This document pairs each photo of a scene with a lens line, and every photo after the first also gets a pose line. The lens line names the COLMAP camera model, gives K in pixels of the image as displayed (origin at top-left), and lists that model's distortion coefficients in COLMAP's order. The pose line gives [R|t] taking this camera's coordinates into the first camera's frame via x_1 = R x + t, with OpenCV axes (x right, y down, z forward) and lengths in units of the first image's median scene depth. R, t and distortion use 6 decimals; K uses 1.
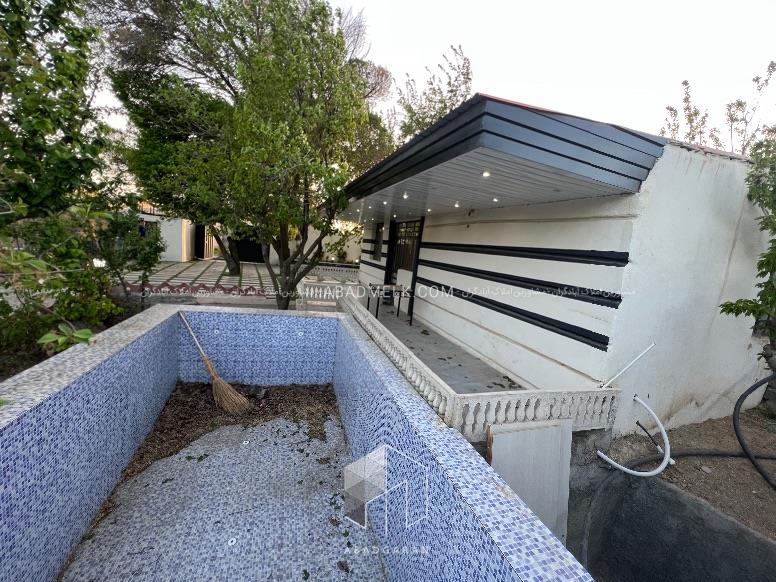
lens RADIAL K [[307.3, 0, 388.0], [0, 307.3, 291.0], [0, 0, 1]] dist [0.005024, 0.000160]
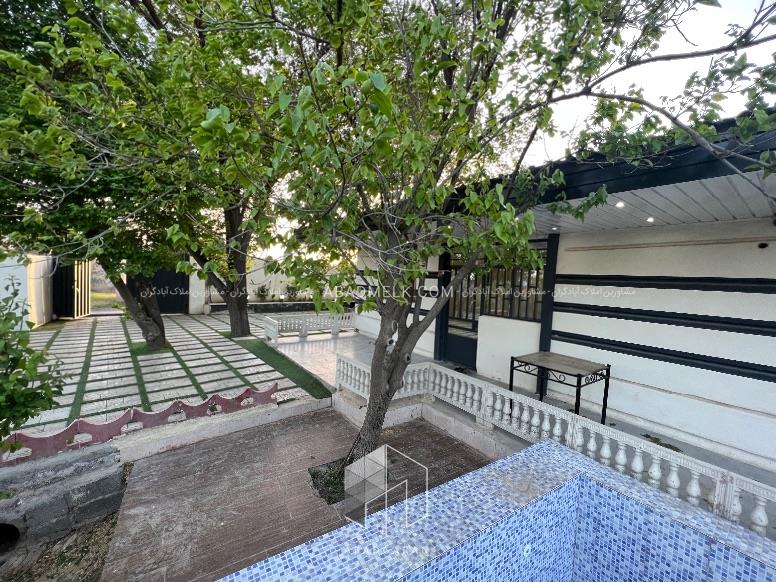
lens RADIAL K [[305.6, 0, 388.0], [0, 305.6, 291.0], [0, 0, 1]] dist [0.003095, 0.000309]
pose [[0.949858, -0.074393, 0.303704, -0.402810], [0.097411, 0.993352, -0.061339, -0.121066], [-0.297122, 0.087848, 0.950790, 0.514596]]
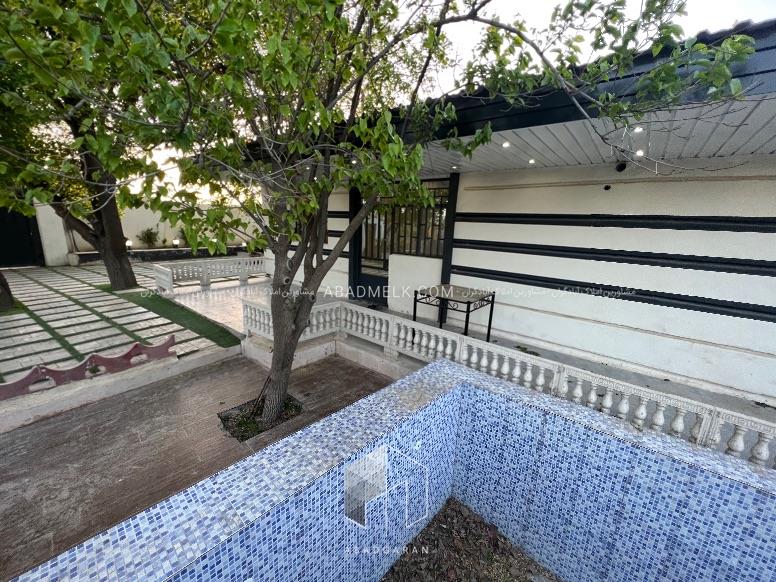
lens RADIAL K [[307.3, 0, 388.0], [0, 307.3, 291.0], [0, 0, 1]] dist [0.005024, 0.000160]
pose [[0.843852, -0.184498, 0.503859, -0.378877], [0.125620, 0.980859, 0.148777, -0.110827], [-0.521664, -0.062251, 0.850877, 0.500044]]
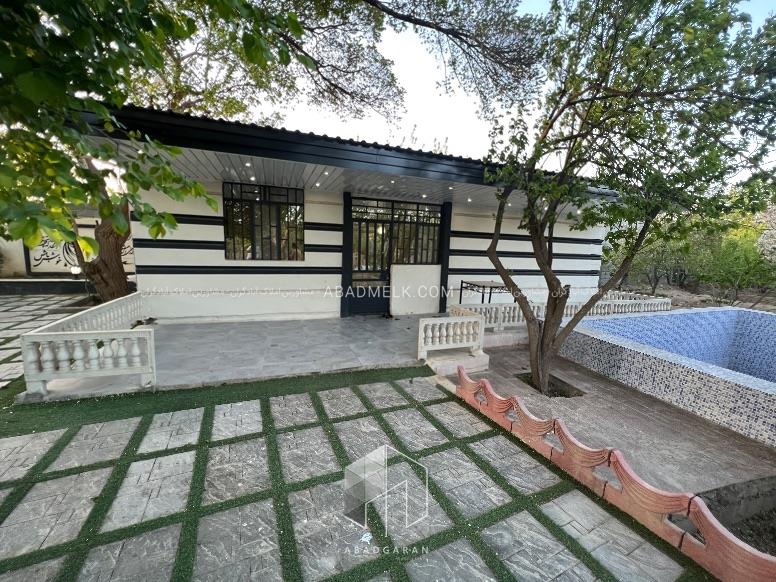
lens RADIAL K [[337.4, 0, 388.0], [0, 337.4, 291.0], [0, 0, 1]] dist [0.000658, 0.000061]
pose [[-0.064033, -0.231766, 0.970662, -0.889627], [0.102945, 0.965935, 0.237428, -0.241555], [-0.992624, 0.115128, -0.037993, 1.237889]]
